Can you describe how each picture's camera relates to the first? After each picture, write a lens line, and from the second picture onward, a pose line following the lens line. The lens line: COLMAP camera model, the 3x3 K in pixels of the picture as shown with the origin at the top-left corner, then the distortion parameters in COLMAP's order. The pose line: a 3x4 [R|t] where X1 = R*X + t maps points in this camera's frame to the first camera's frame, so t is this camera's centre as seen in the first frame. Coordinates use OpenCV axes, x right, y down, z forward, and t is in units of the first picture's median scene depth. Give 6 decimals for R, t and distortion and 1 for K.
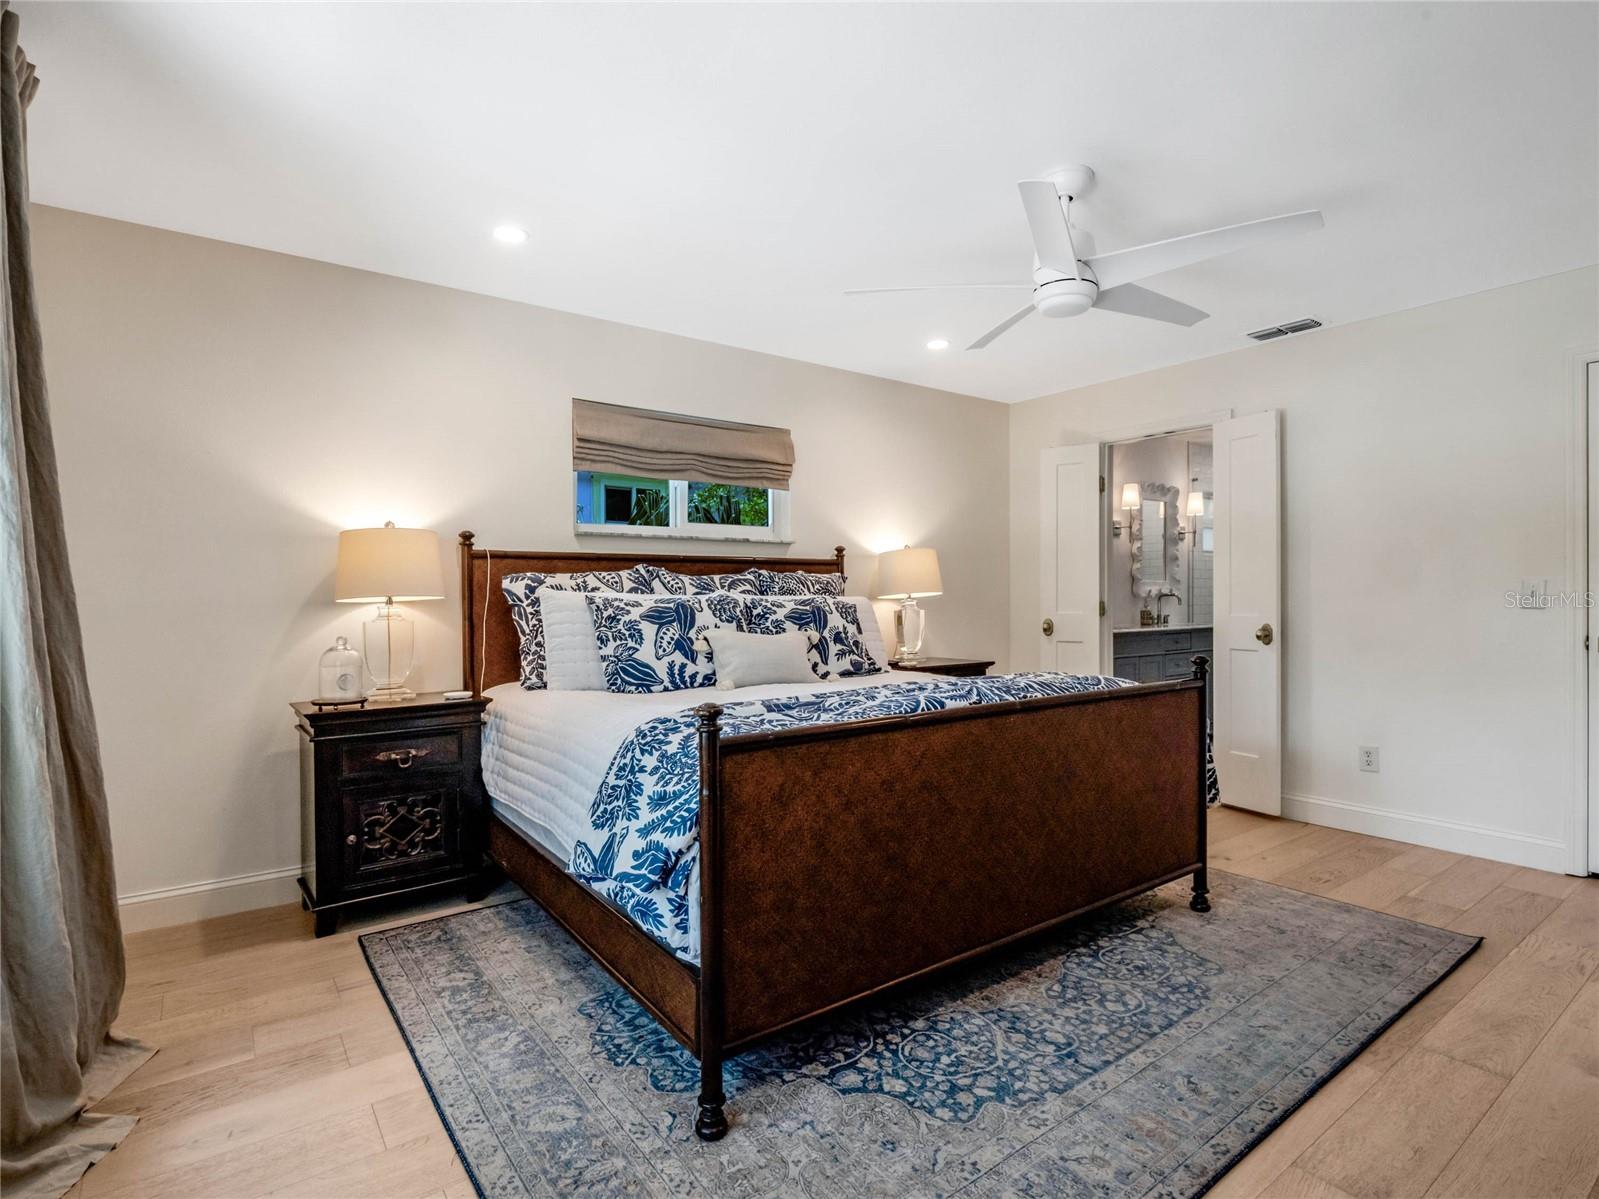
lens RADIAL K [[821.1, 0, 799.1], [0, 821.1, 607.4], [0, 0, 1]] dist [-0.004564, -0.000013]
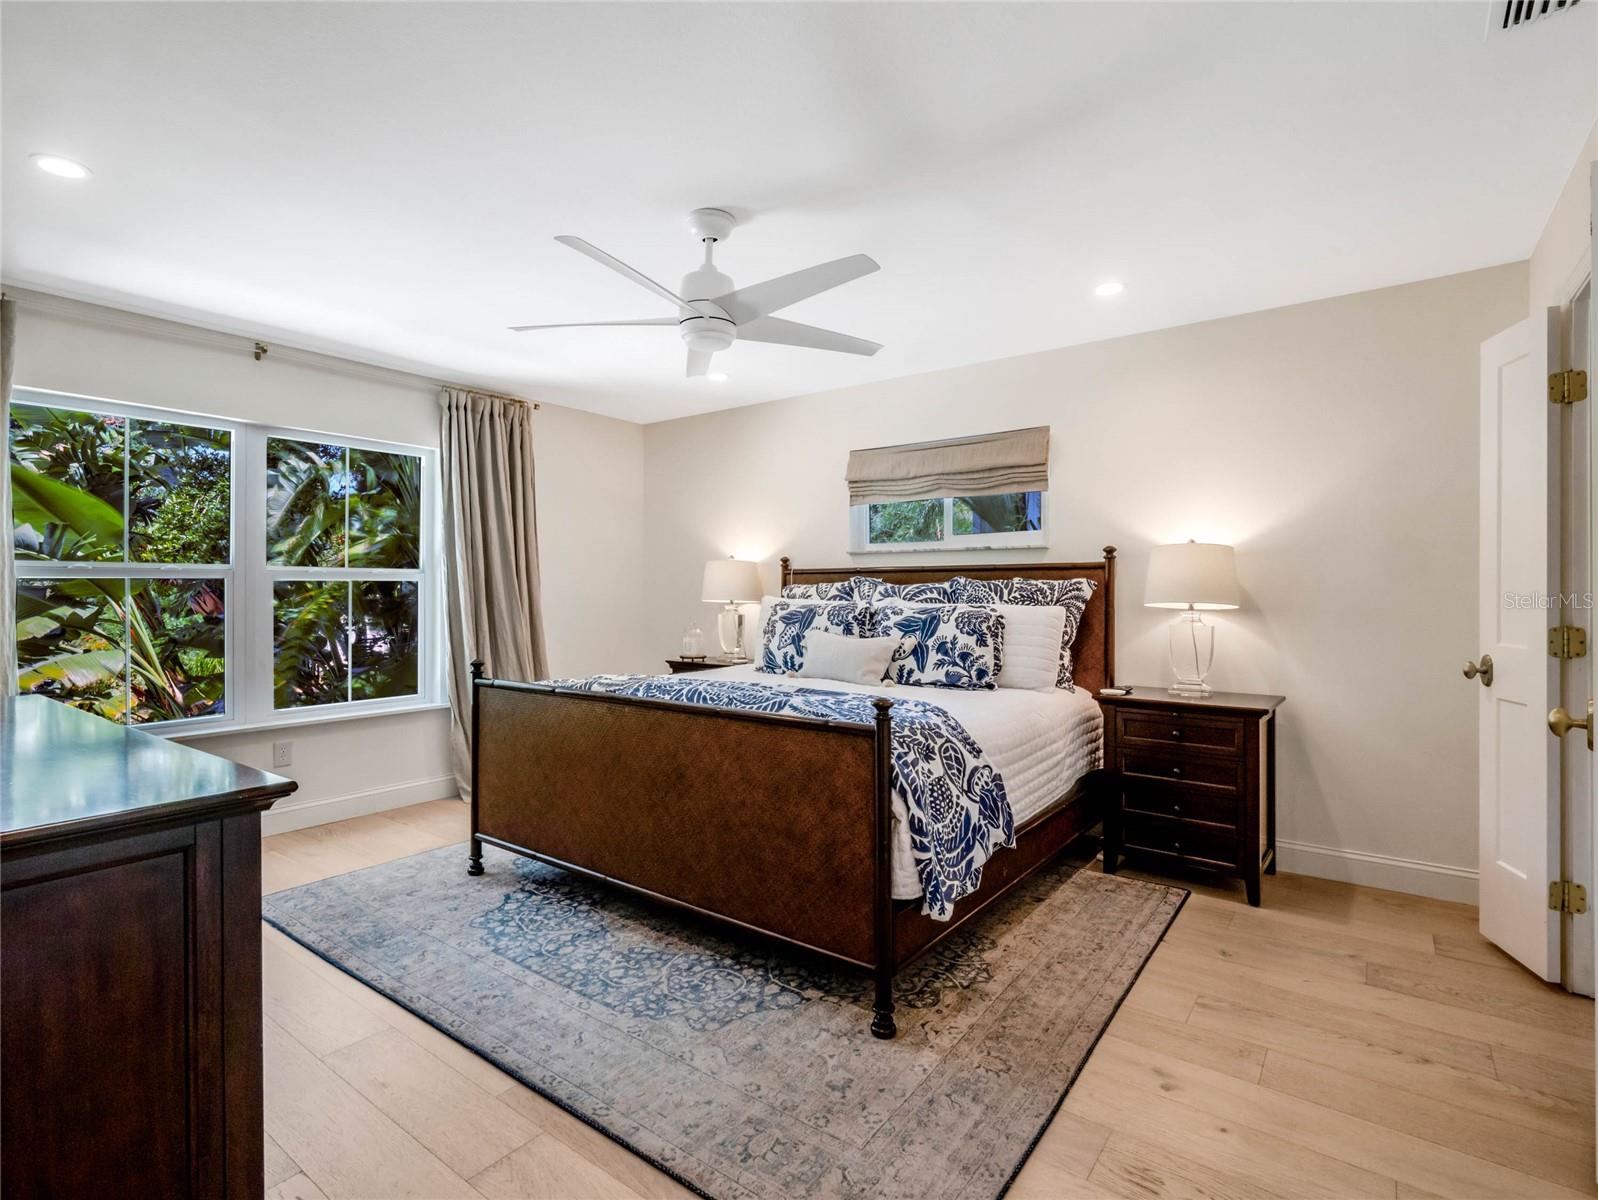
lens RADIAL K [[785.9, 0, 806.7], [0, 785.9, 598.4], [0, 0, 1]] dist [-0.013545, -0.000935]
pose [[0.283737, 0.014844, -0.958787, 1.270932], [-0.015885, 0.999816, 0.010778, -0.041656], [0.958771, 0.012172, 0.283920, 0.798539]]
